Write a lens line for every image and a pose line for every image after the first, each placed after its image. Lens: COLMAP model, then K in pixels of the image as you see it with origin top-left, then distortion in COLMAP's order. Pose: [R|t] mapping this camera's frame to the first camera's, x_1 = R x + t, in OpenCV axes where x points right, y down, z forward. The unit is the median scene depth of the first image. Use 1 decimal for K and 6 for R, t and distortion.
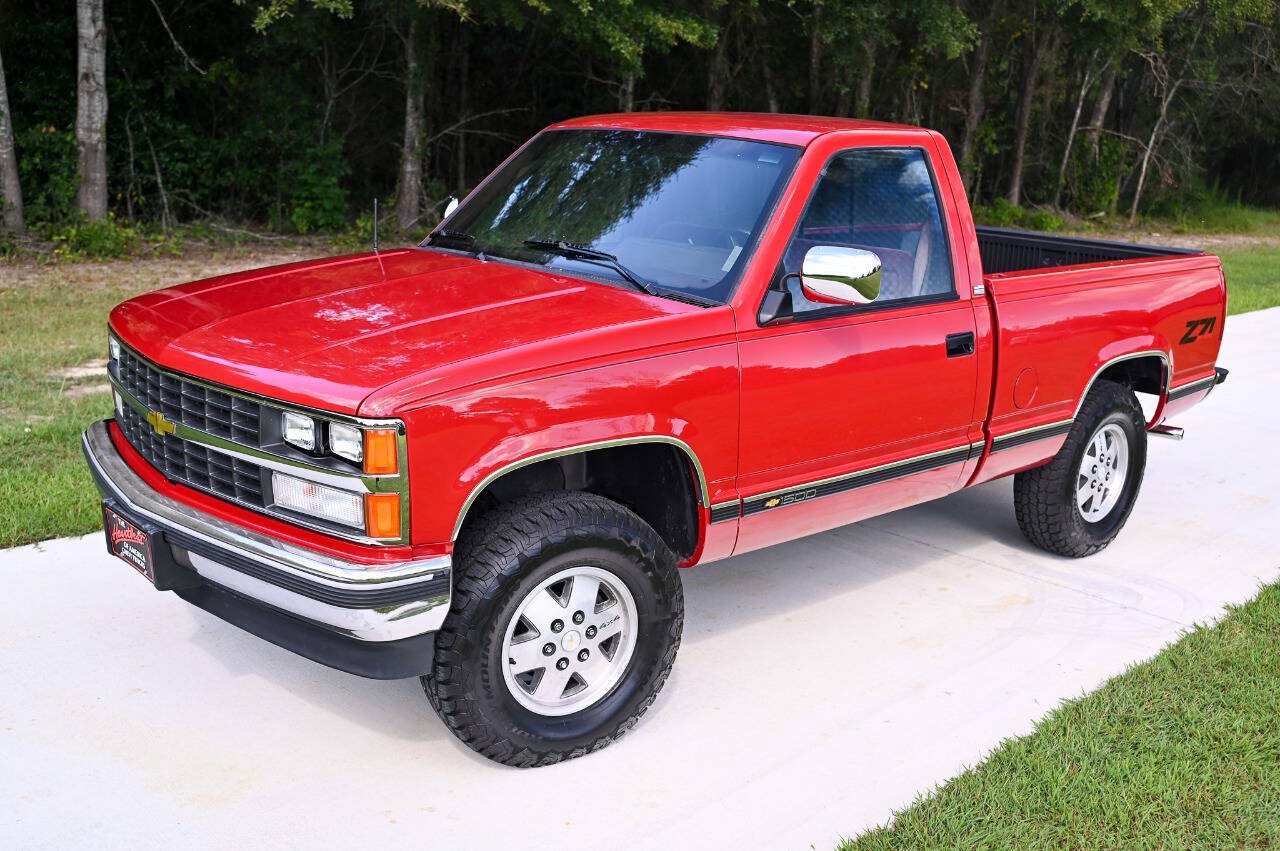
lens RADIAL K [[1233.4, 0, 640.0], [0, 1233.4, 425.5], [0, 0, 1]] dist [-0.001050, -0.004047]
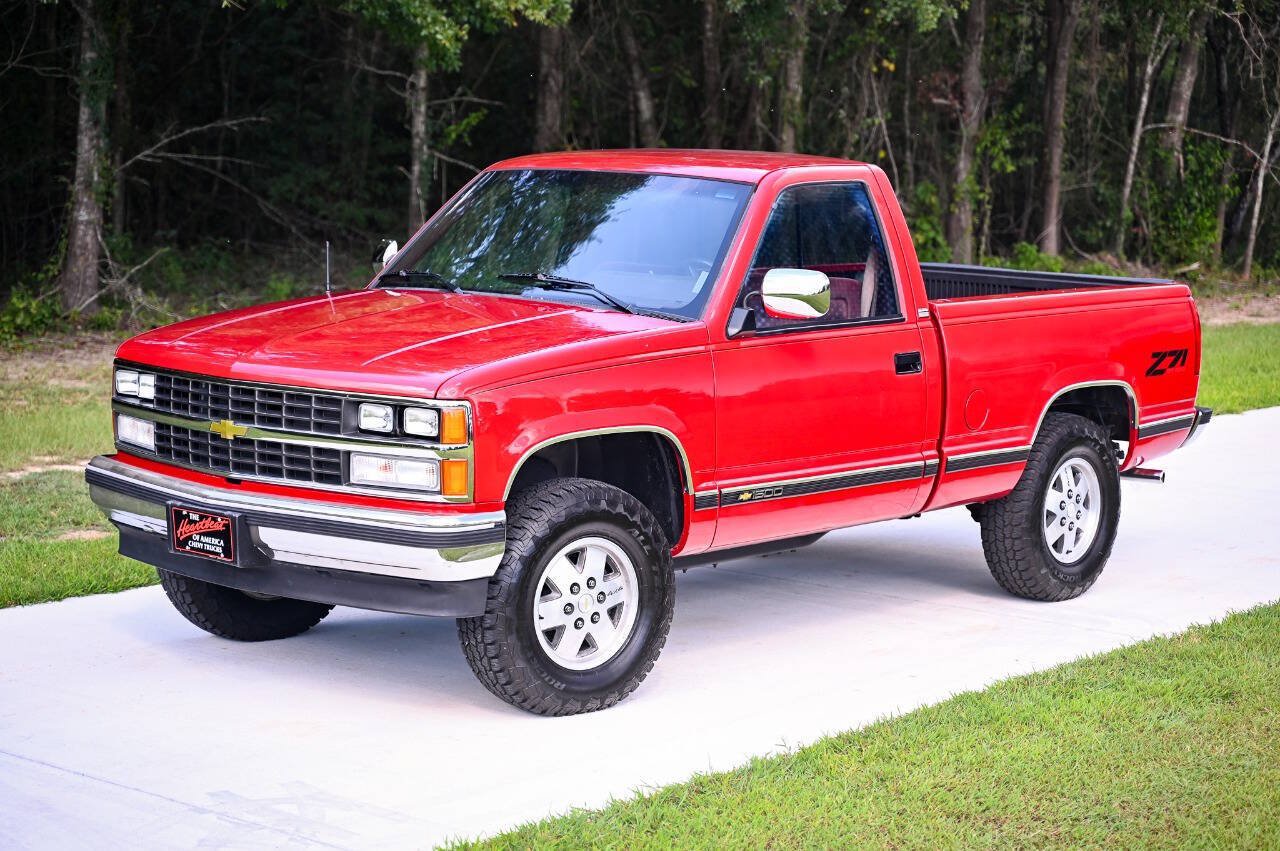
lens RADIAL K [[2427.0, 0, 640.0], [0, 2427.0, 425.5], [0, 0, 1]] dist [0.011809, -0.336949]
pose [[0.993486, -0.031899, 0.109400, -0.045163], [0.044266, 0.992660, -0.112547, 0.048225], [-0.105007, 0.116657, 0.987606, -0.233719]]
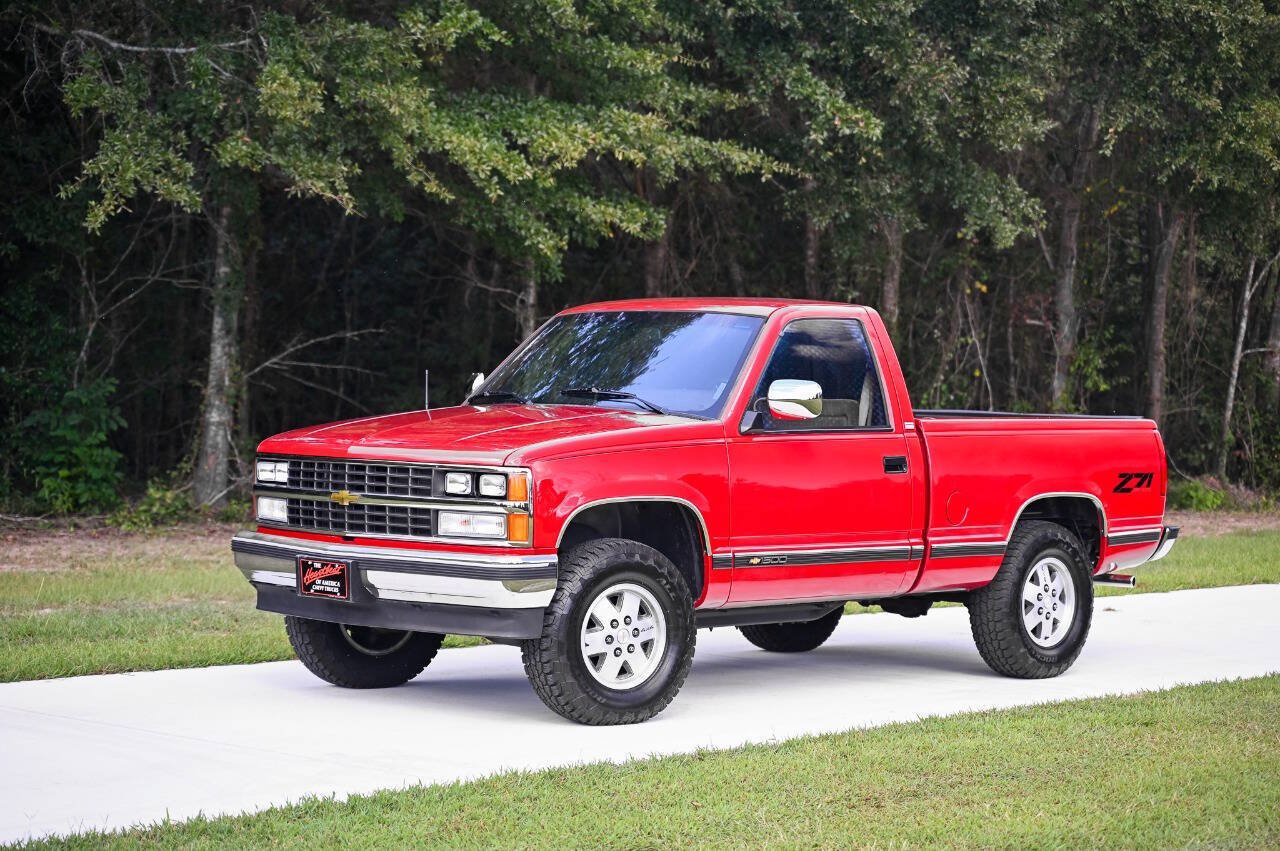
lens RADIAL K [[2527.3, 0, 640.0], [0, 2527.3, 425.5], [0, 0, 1]] dist [-0.015158, -0.064868]
pose [[0.997978, -0.021672, 0.059748, -0.037985], [0.034225, 0.975379, -0.217862, 0.105862], [-0.053555, 0.219467, 0.974149, -0.361598]]
